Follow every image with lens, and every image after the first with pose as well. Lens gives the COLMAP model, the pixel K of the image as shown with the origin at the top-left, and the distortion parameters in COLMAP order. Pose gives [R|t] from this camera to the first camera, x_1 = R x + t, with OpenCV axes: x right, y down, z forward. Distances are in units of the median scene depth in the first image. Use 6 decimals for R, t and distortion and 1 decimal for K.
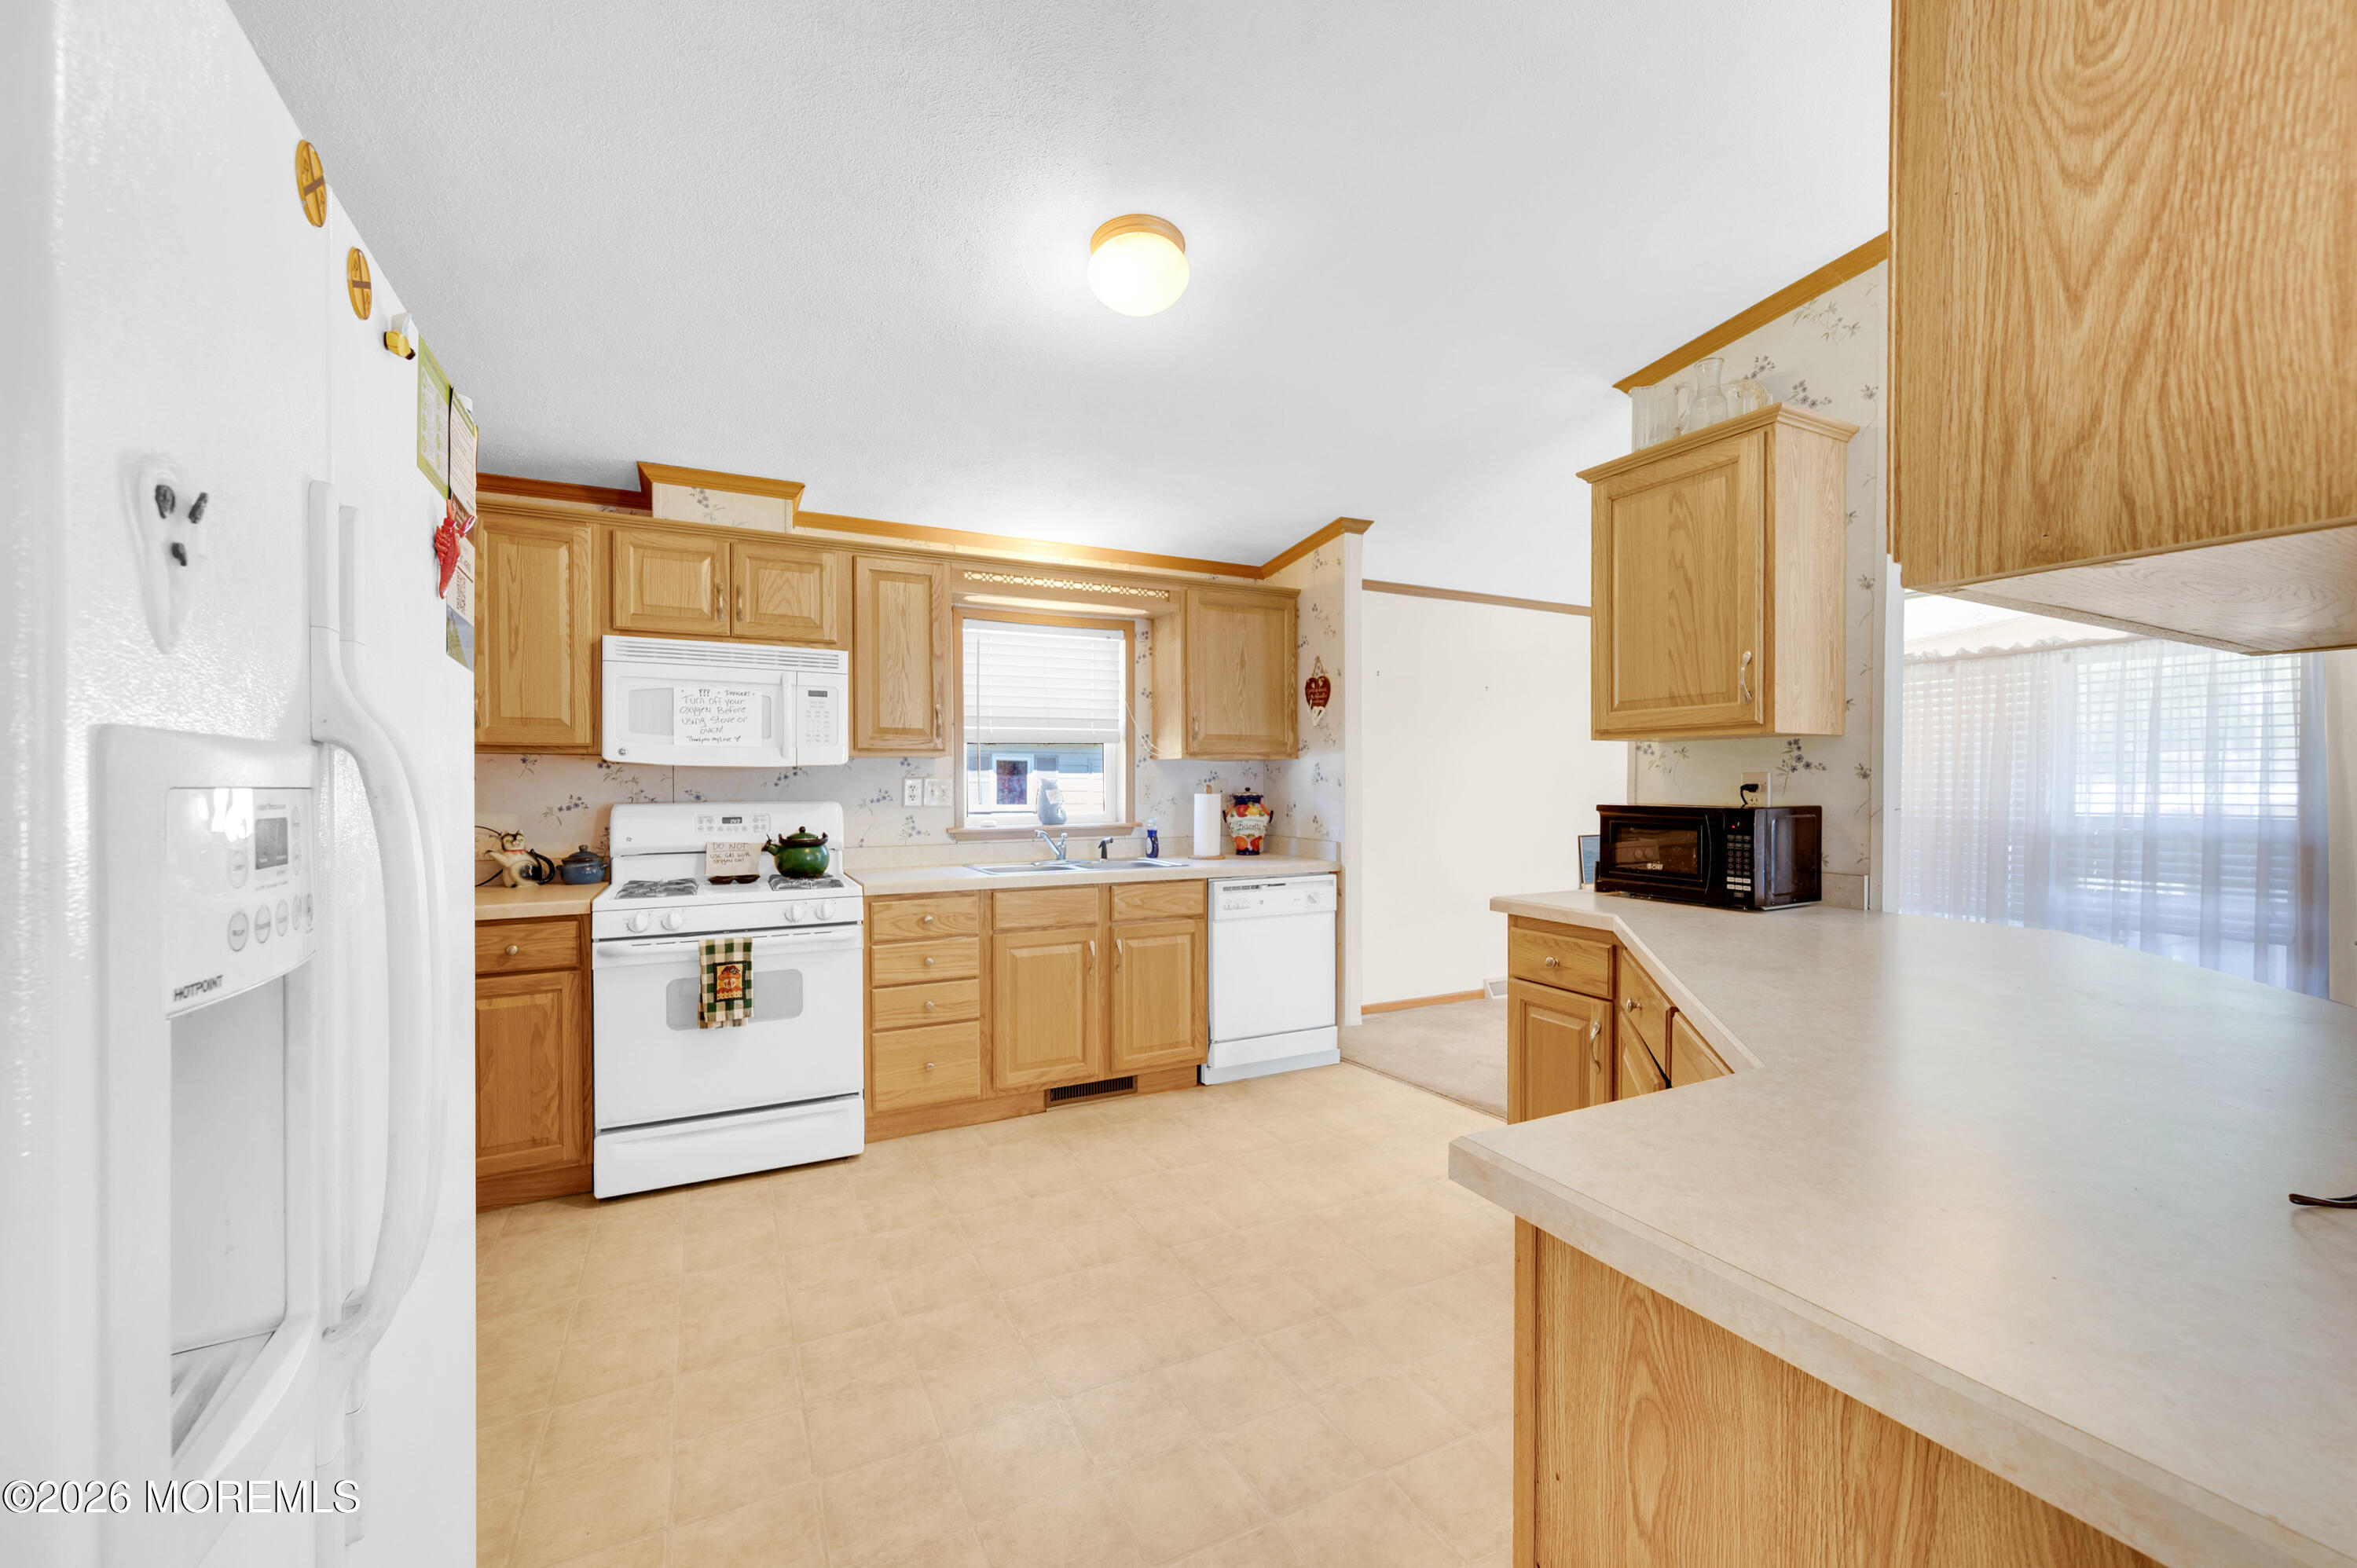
lens RADIAL K [[932.0, 0, 1174.4], [0, 932.0, 789.9], [0, 0, 1]] dist [-0.001435, -0.000165]
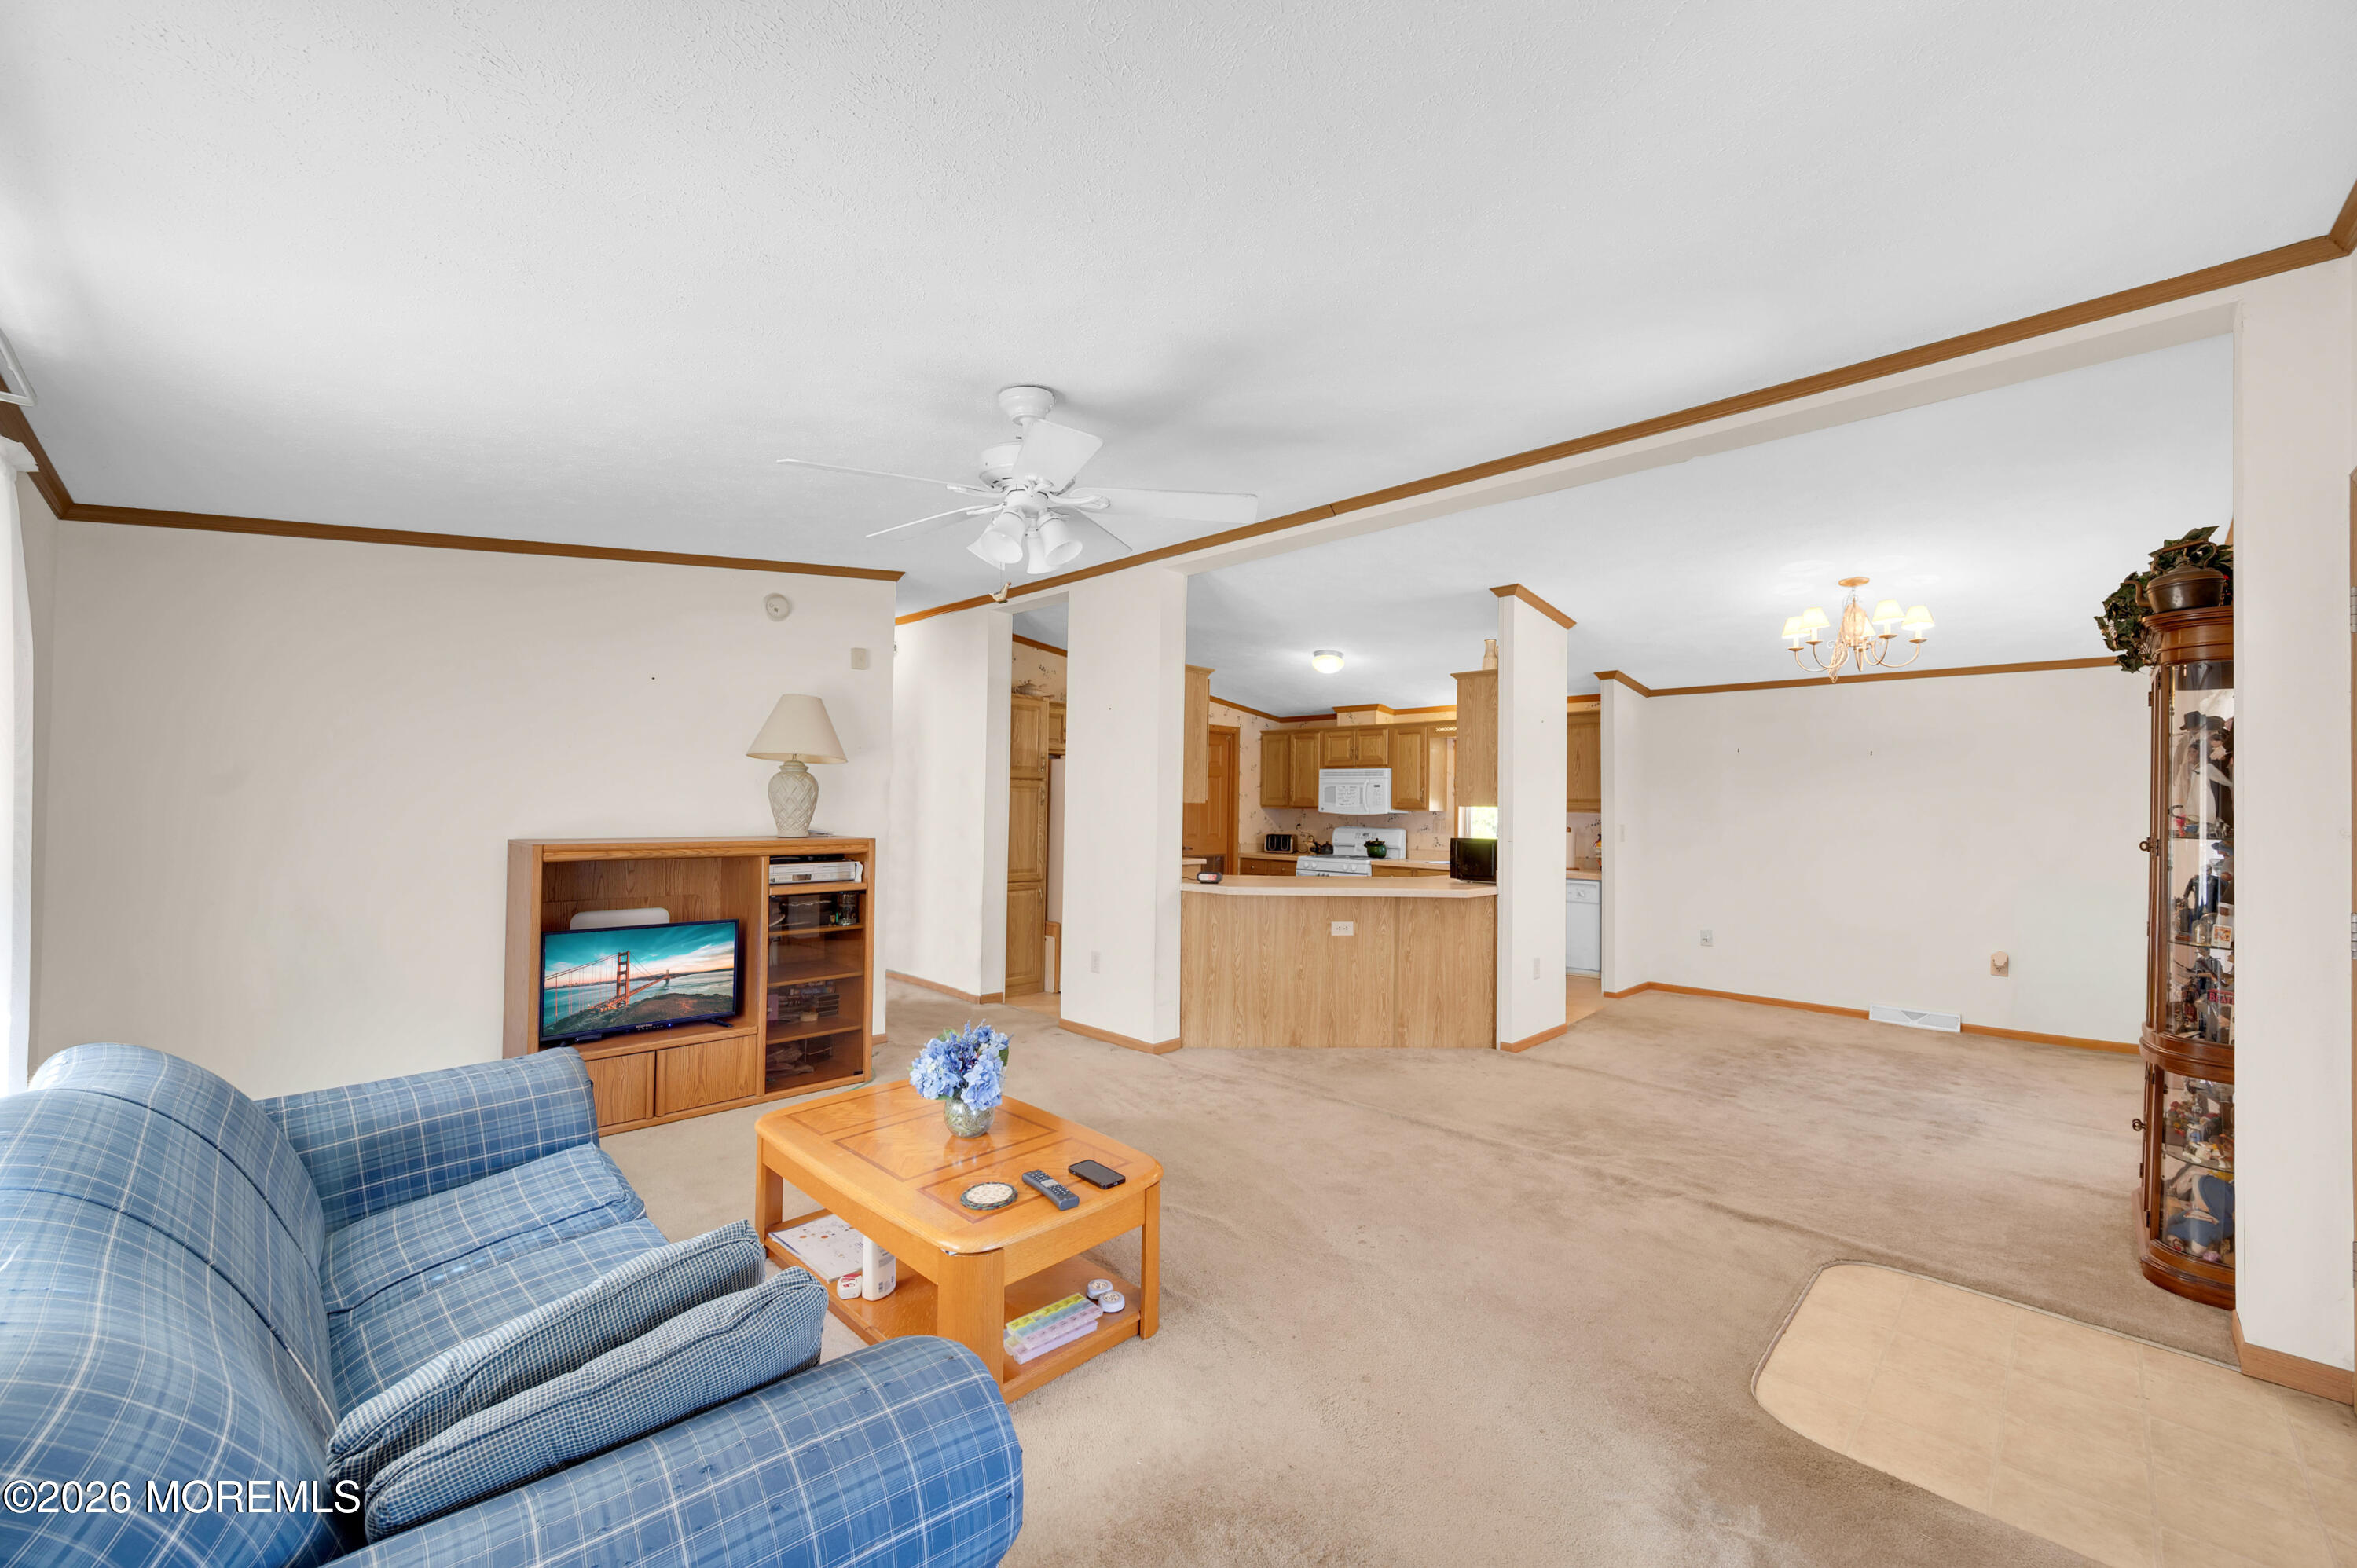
lens RADIAL K [[932.0, 0, 1176.8], [0, 932.0, 791.3], [0, 0, 1]] dist [-0.001435, -0.000165]
pose [[0.298328, -0.010917, -0.954401, 1.855816], [-0.026150, 0.999466, -0.019606, -0.023982], [0.954105, 0.030807, 0.297883, -0.277300]]
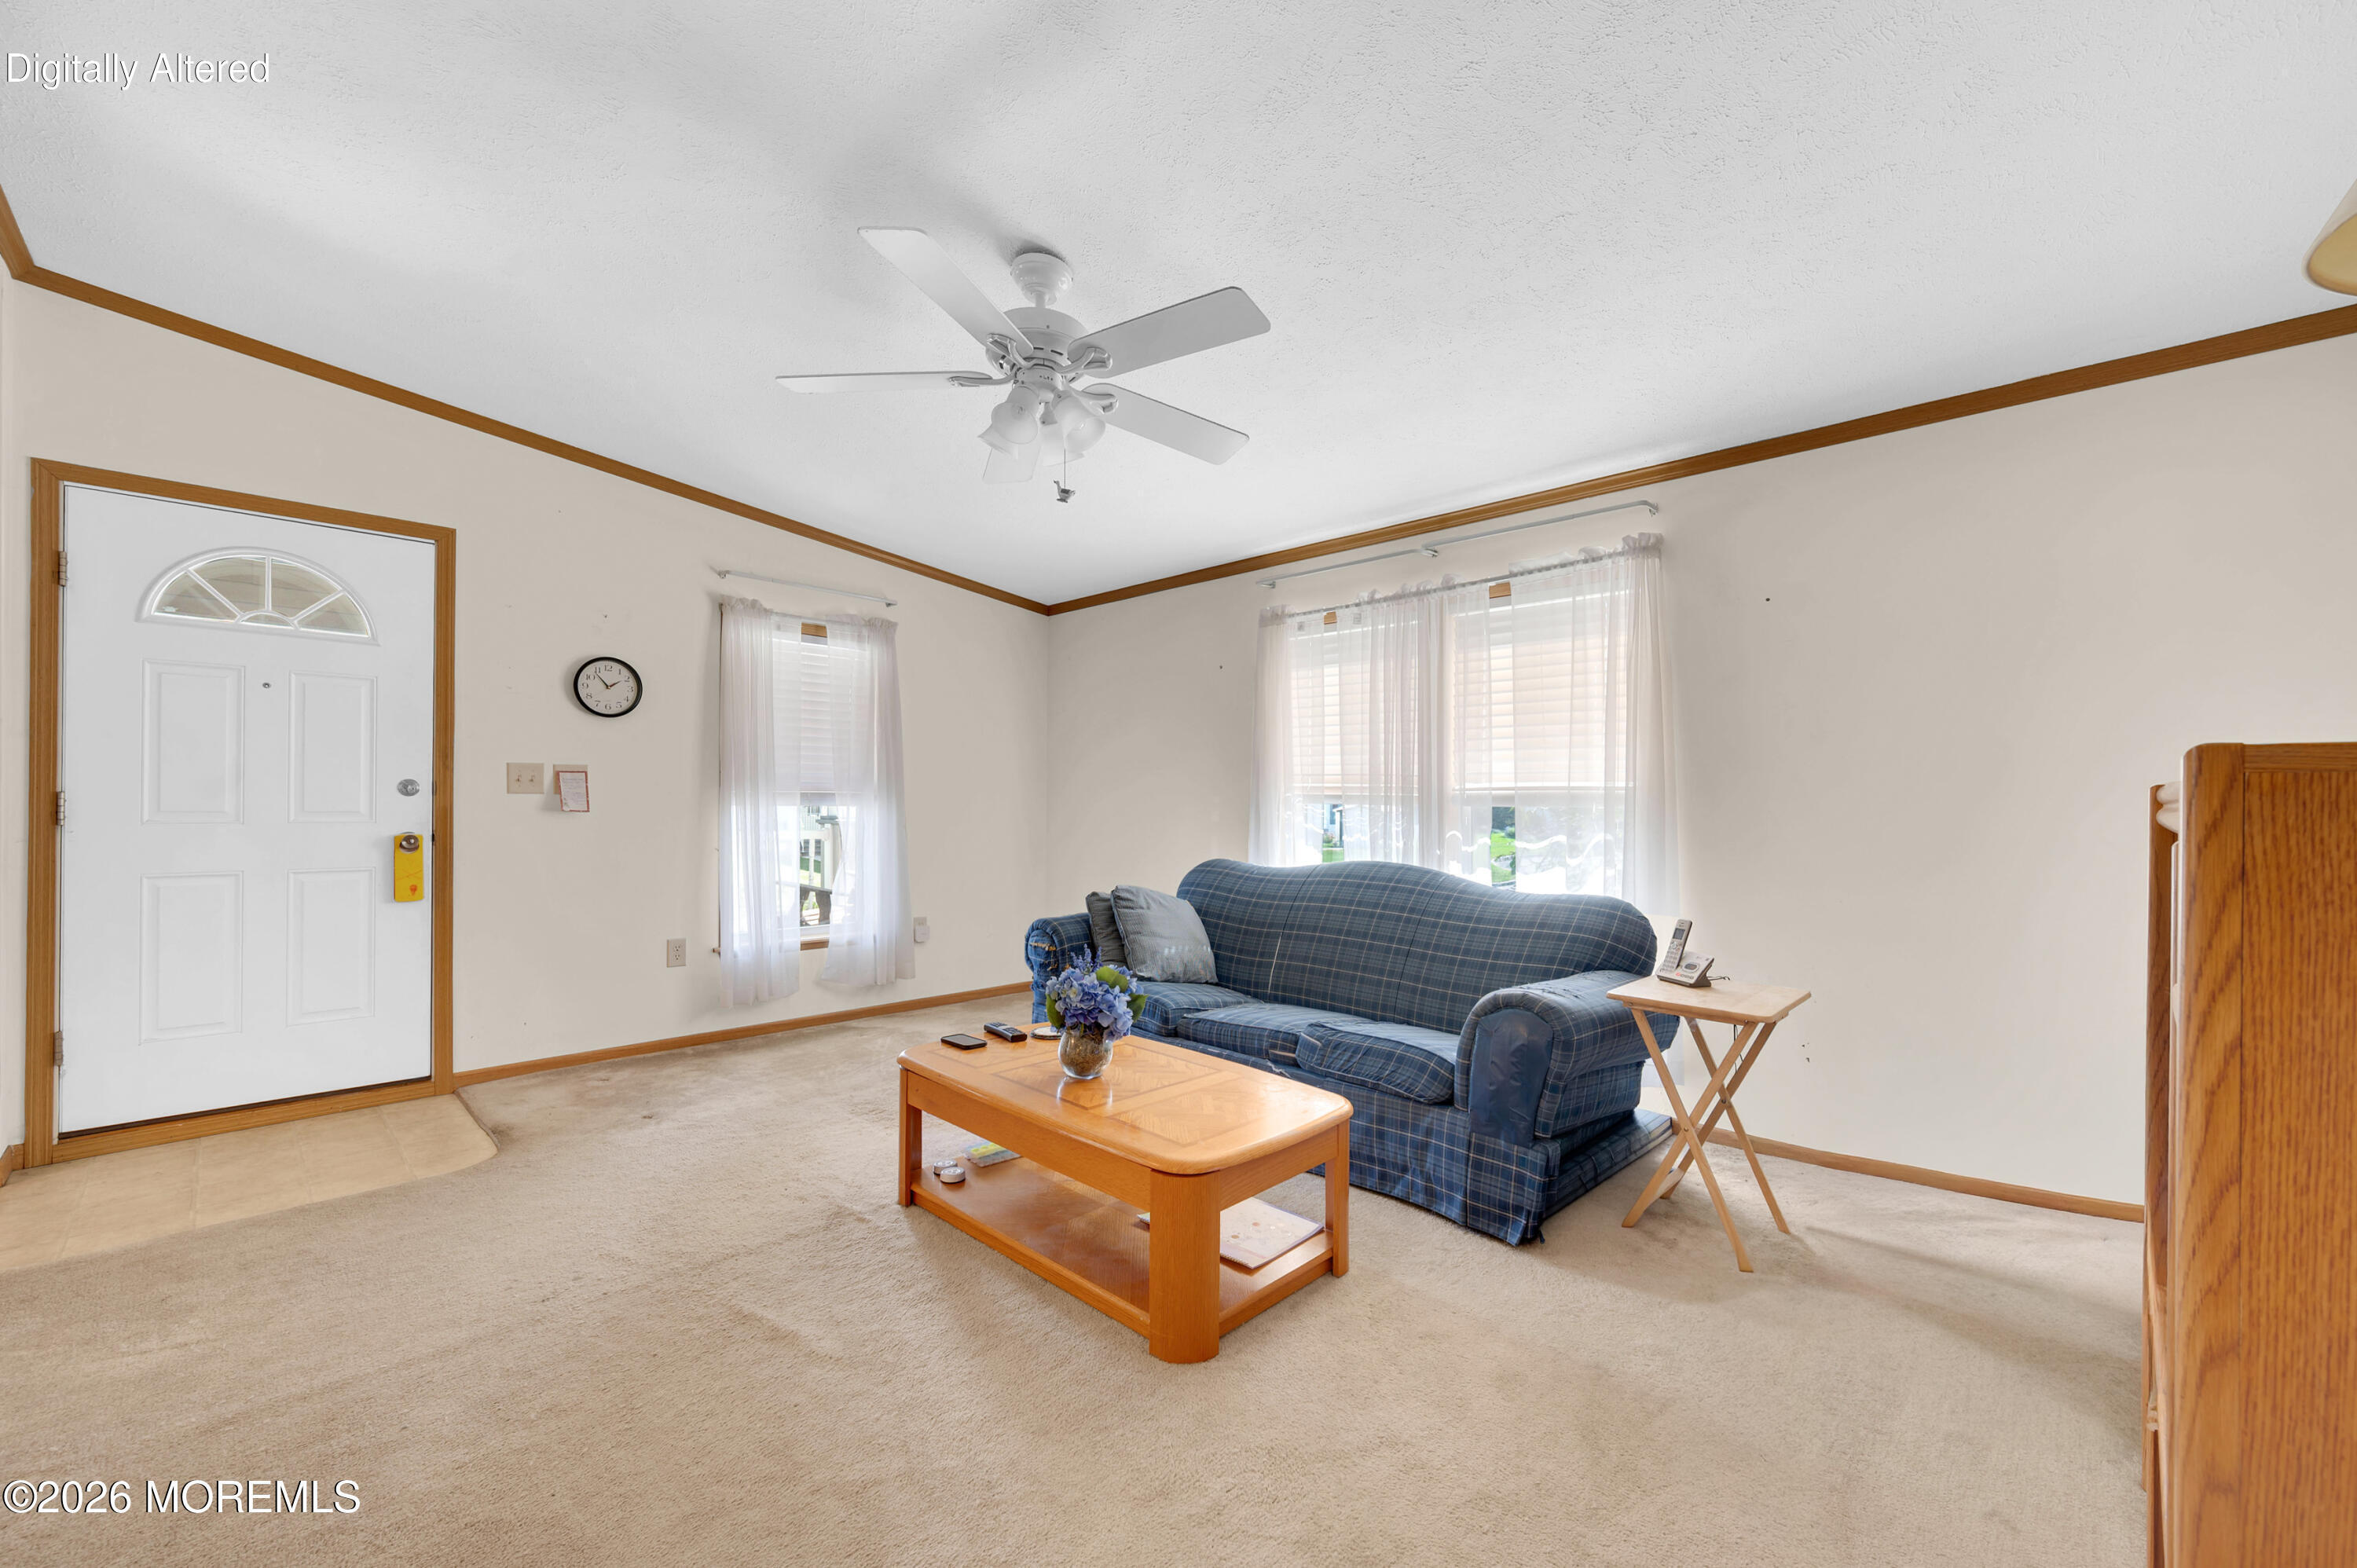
lens RADIAL K [[932.0, 0, 1160.3], [0, 932.0, 804.8], [0, 0, 1]] dist [-0.001435, -0.000165]
pose [[-0.297768, -0.004571, 0.954627, 0.346870], [0.008700, 0.999934, 0.007501, 0.043438], [-0.954599, 0.010539, -0.297709, -0.031074]]
